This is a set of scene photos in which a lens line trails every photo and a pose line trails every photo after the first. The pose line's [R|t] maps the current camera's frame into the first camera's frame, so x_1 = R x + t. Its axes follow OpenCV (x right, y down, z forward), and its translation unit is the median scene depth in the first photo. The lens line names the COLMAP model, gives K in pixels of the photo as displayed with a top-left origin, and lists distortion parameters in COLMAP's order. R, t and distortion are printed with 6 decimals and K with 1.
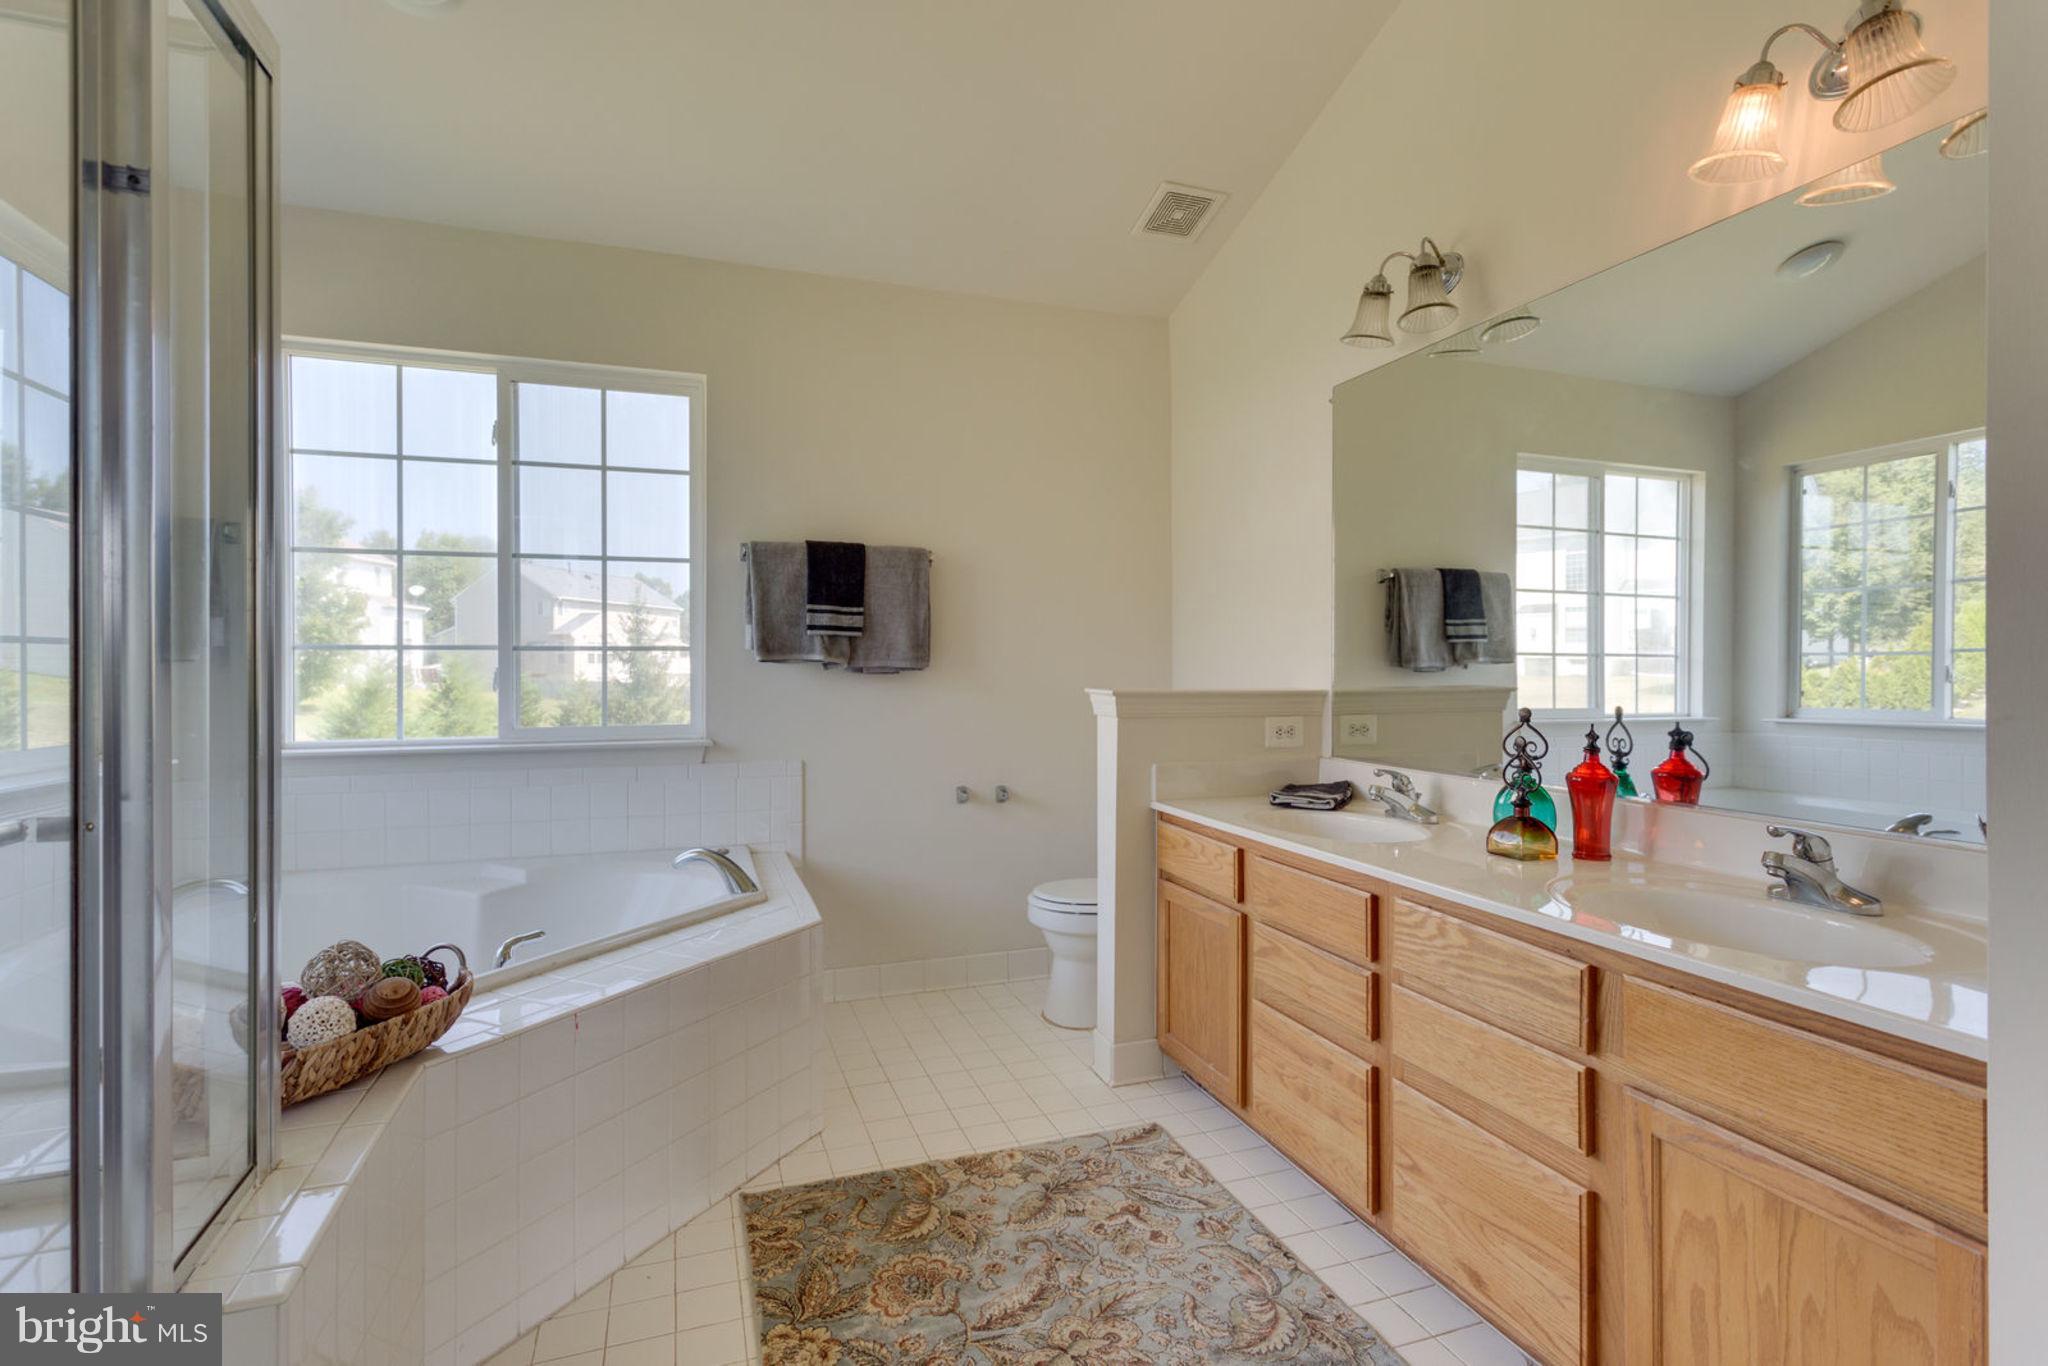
lens RADIAL K [[993.3, 0, 1023.8], [0, 993.3, 676.7], [0, 0, 1]] dist [0.009725, -0.000253]
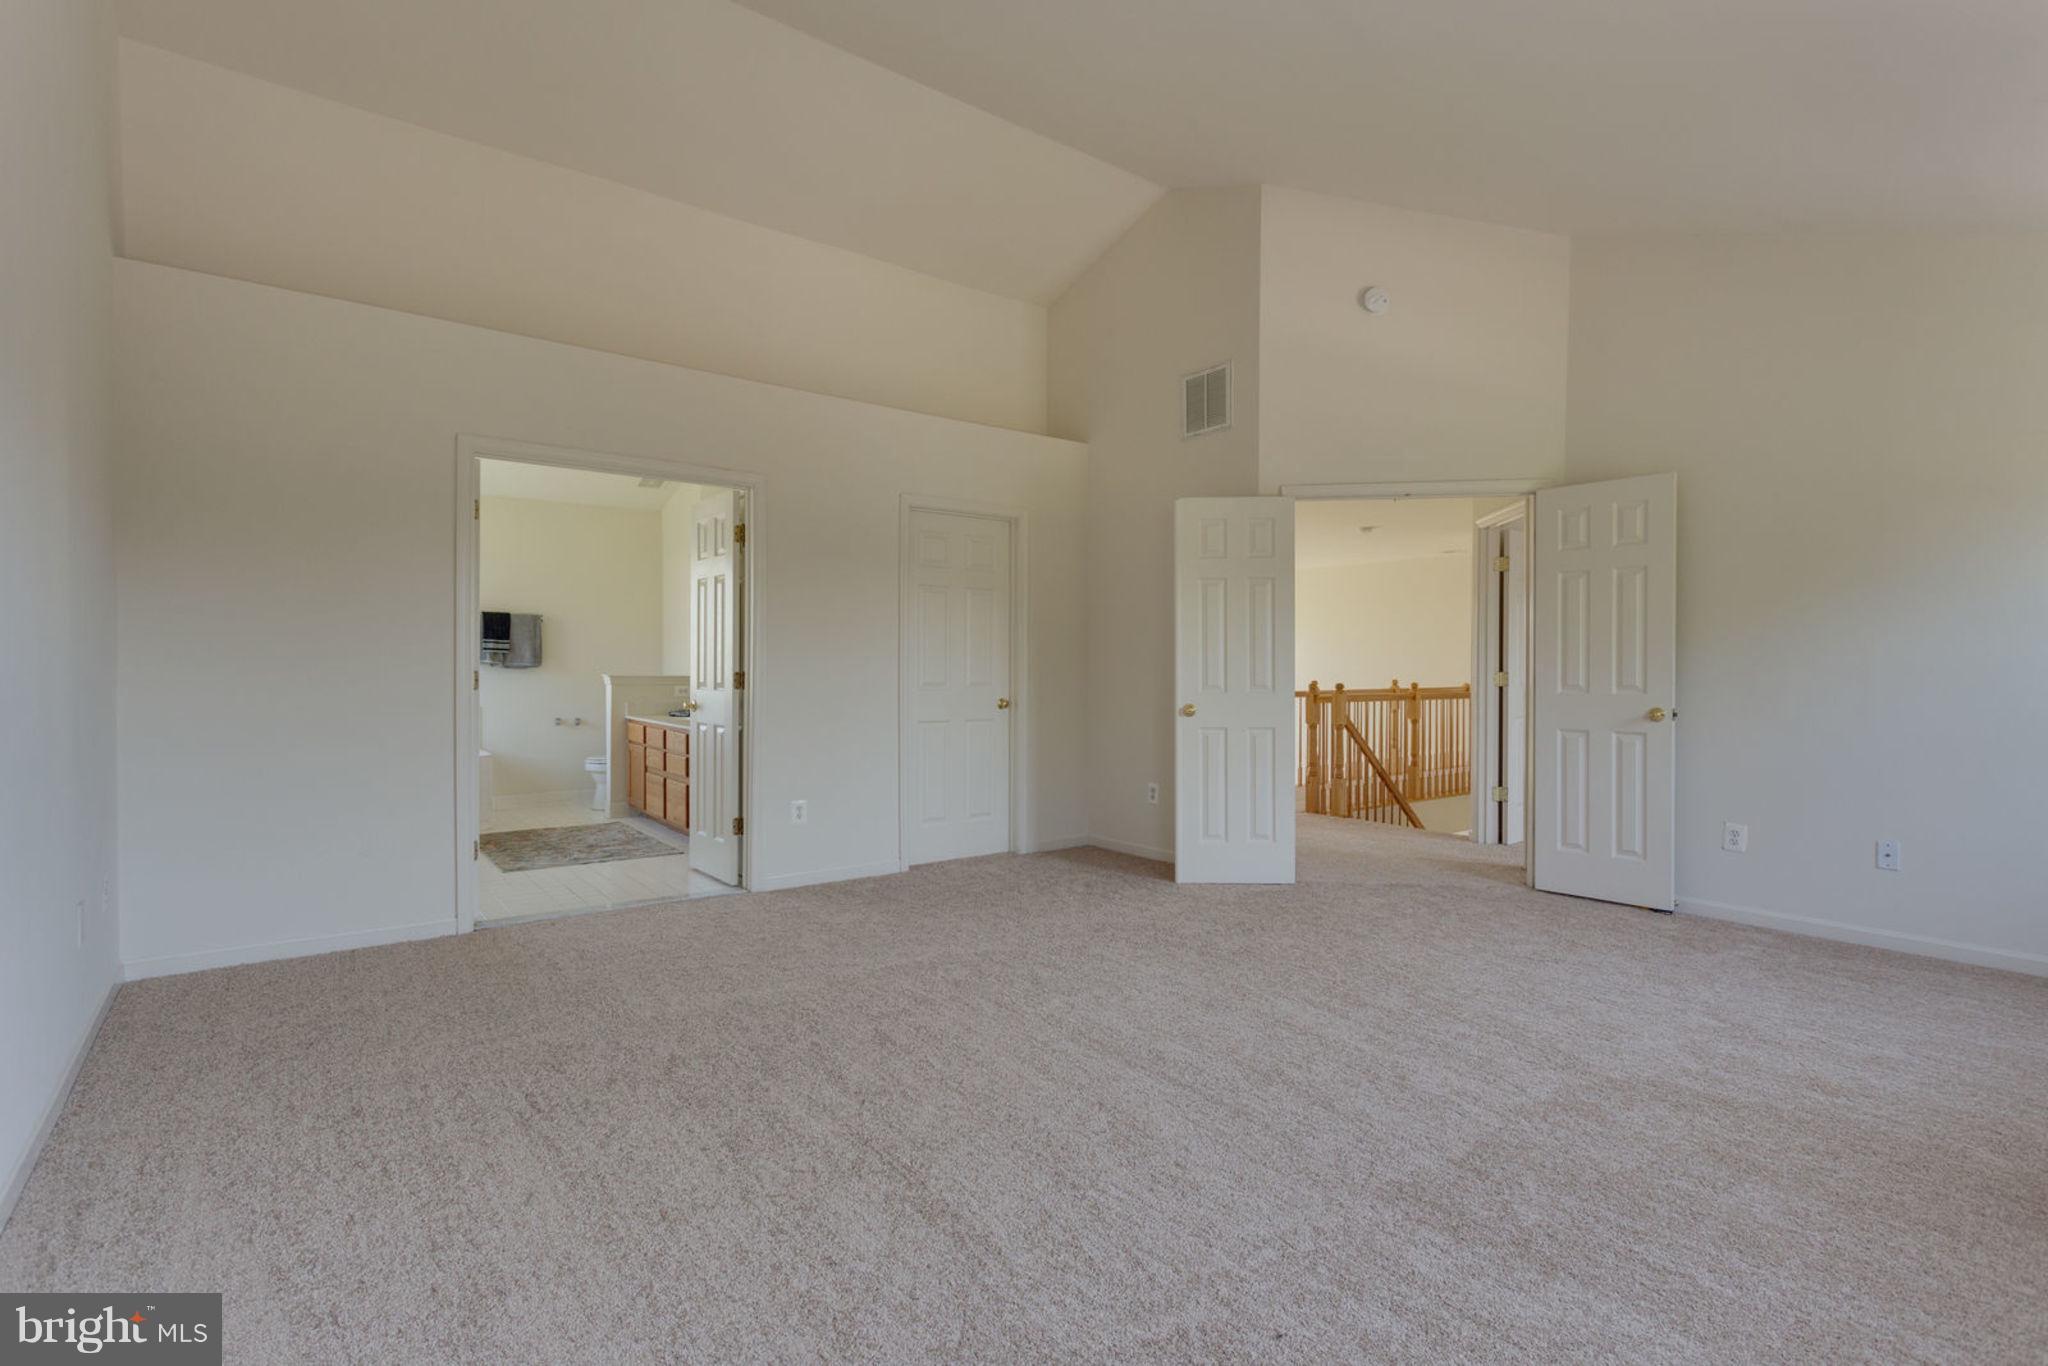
lens RADIAL K [[993.3, 0, 1030.6], [0, 993.3, 673.4], [0, 0, 1]] dist [0.009725, -0.000253]
pose [[0.951254, 0.001362, 0.308405, 0.283820], [-0.002291, 0.999994, 0.002649, -0.000466], [-0.308399, -0.003226, 0.951251, -1.615224]]
